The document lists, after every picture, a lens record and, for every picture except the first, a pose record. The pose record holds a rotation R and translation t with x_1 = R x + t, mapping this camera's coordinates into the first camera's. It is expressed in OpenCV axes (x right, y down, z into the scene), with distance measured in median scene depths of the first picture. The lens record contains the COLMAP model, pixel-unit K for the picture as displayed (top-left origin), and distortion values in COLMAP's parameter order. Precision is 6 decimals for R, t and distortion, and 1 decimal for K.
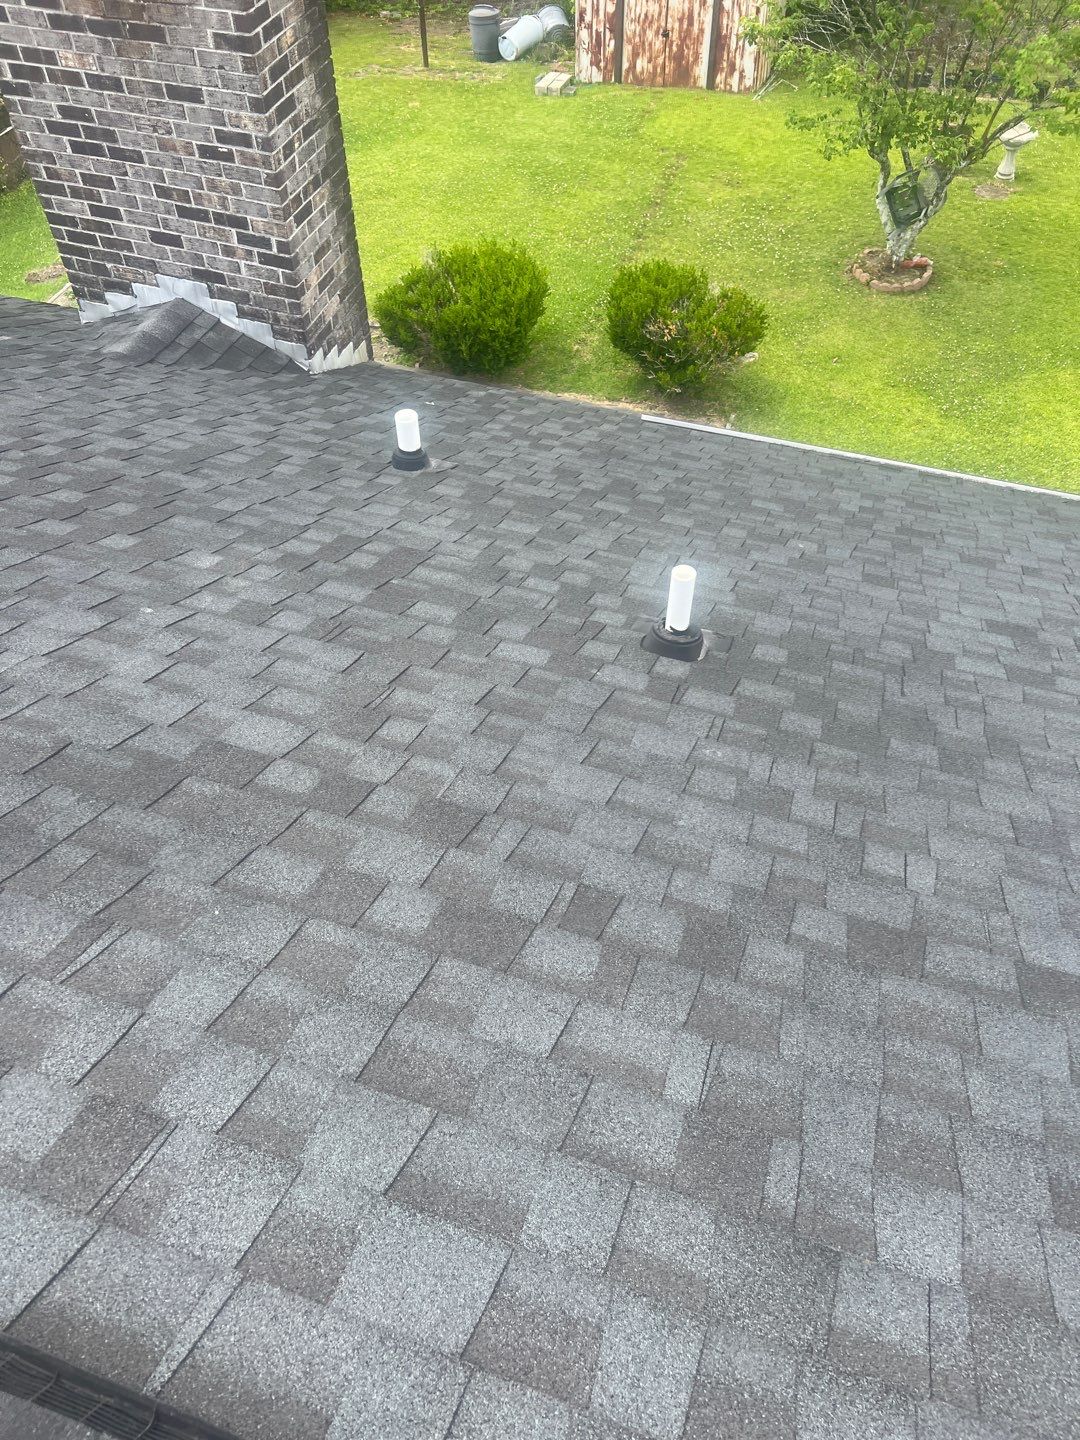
lens RADIAL K [[1089.8, 0, 527.7], [0, 1089.8, 745.2], [0, 0, 1]] dist [0.059825, -0.070069]
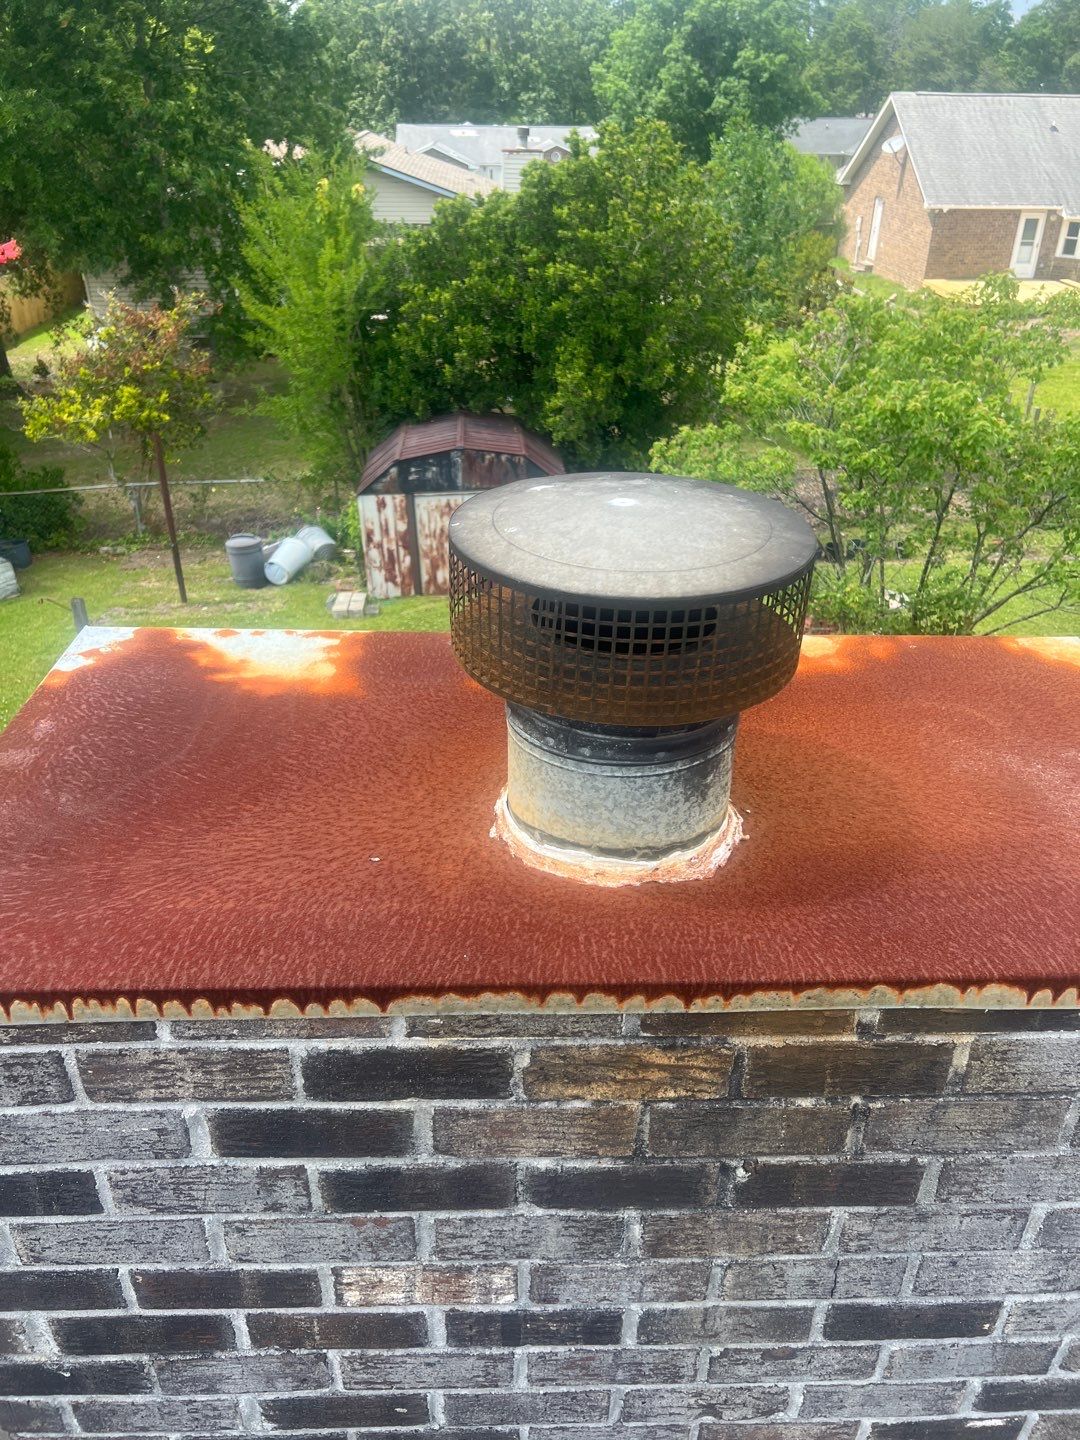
lens RADIAL K [[1091.8, 0, 544.6], [0, 1091.8, 749.7], [0, 0, 1]] dist [0.080066, -0.089240]
pose [[0.935762, -0.167159, 0.310494, -0.397170], [0.264197, 0.915521, -0.303349, -0.585527], [-0.233556, 0.365894, 0.900873, 0.670546]]
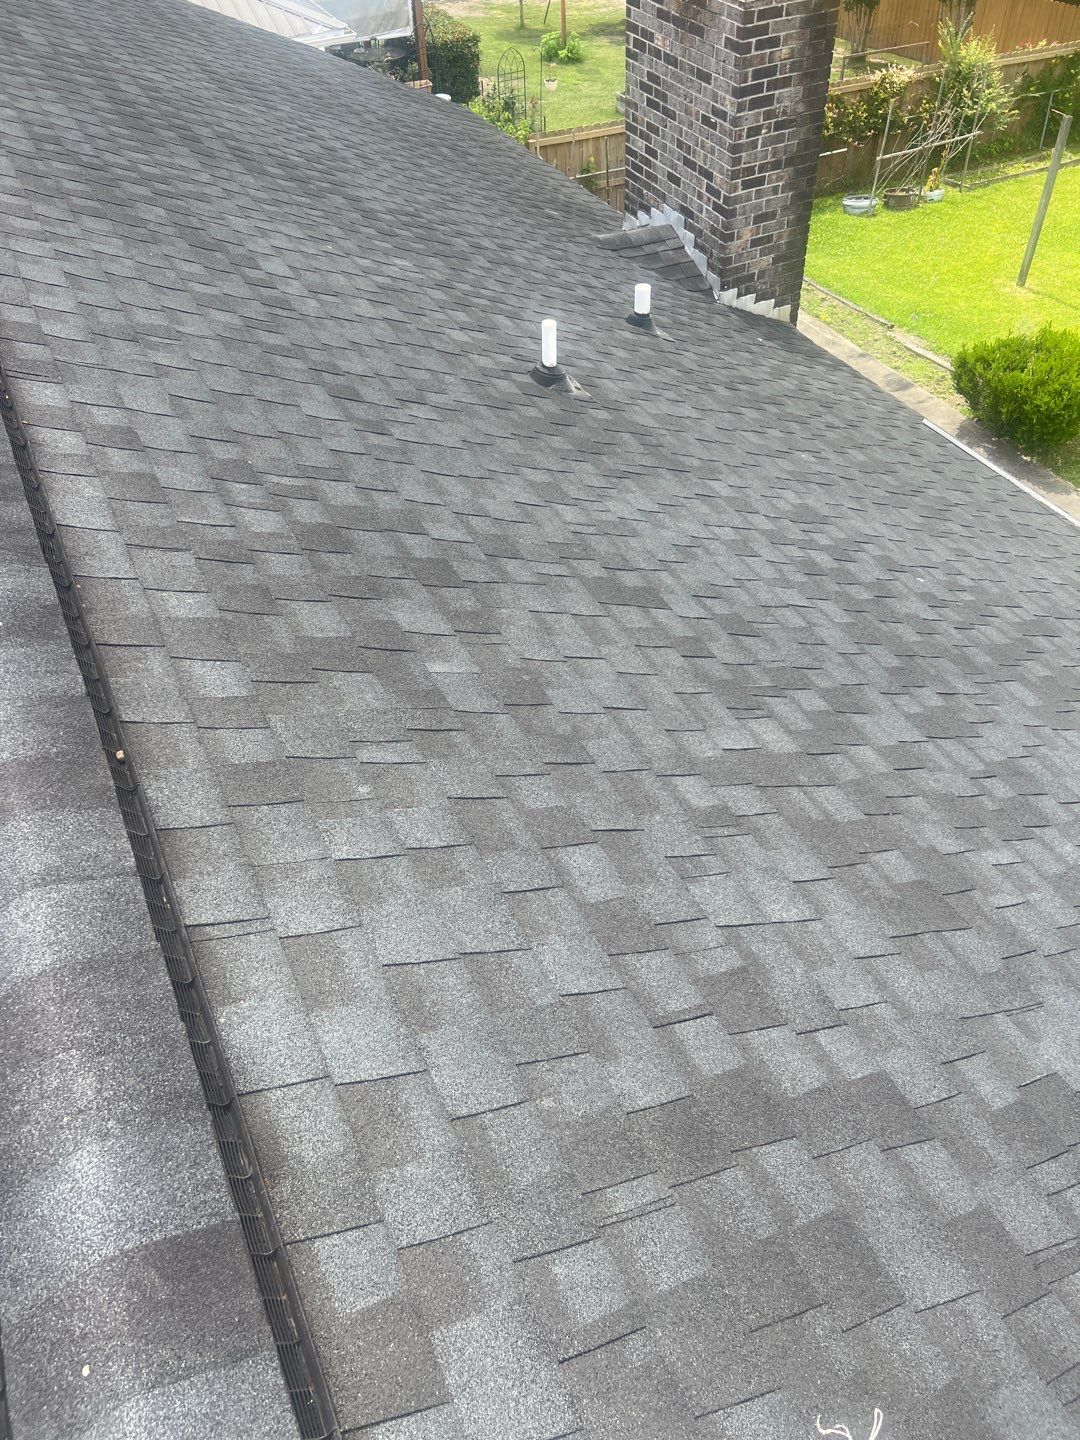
lens RADIAL K [[1091.8, 0, 544.6], [0, 1091.8, 749.7], [0, 0, 1]] dist [0.080066, -0.089240]
pose [[0.714261, 0.496756, -0.493016, 0.619062], [-0.528164, 0.844776, 0.086001, 0.122620], [0.459209, 0.198966, 0.865759, -0.156674]]
